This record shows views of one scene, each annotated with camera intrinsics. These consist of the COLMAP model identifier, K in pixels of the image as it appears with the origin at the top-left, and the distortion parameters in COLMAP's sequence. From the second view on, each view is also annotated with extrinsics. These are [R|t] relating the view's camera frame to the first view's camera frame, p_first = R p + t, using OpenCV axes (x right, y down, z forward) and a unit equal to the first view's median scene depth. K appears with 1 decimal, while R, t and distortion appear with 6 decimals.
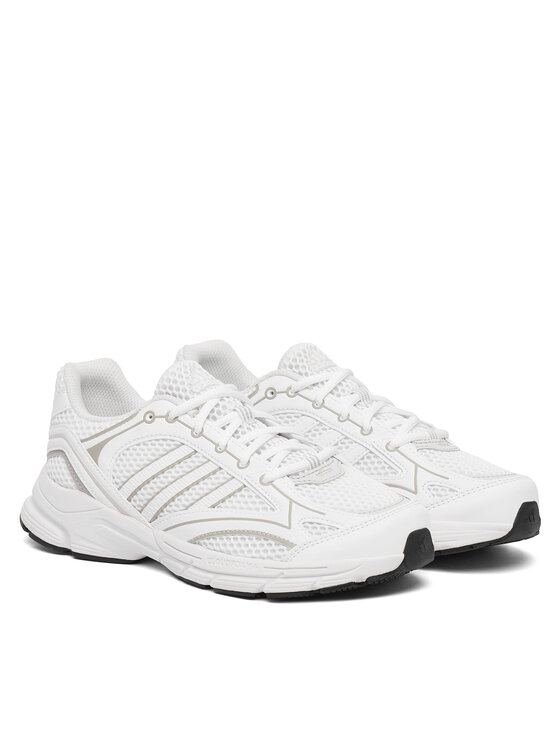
lens RADIAL K [[1542.6, 0, 280.0], [0, 1542.6, 372.9], [0, 0, 1]] dist [-0.070332, 0.000000]
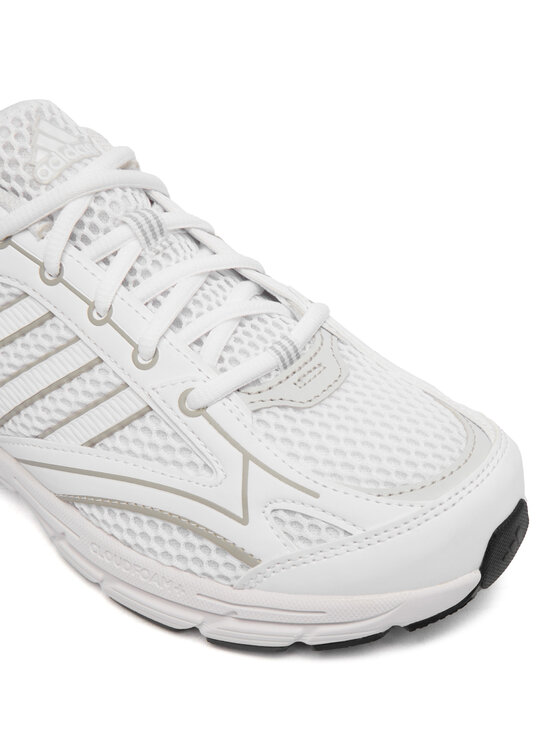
lens RADIAL K [[649.5, 0, 317.1], [0, 649.5, 360.9], [0, 0, 1]] dist [0.019797, -0.036534]
pose [[0.993034, -0.040607, 0.110609, 0.007855], [-0.017528, 0.877383, 0.479470, -0.040780], [-0.116517, -0.478069, 0.870560, 0.815737]]
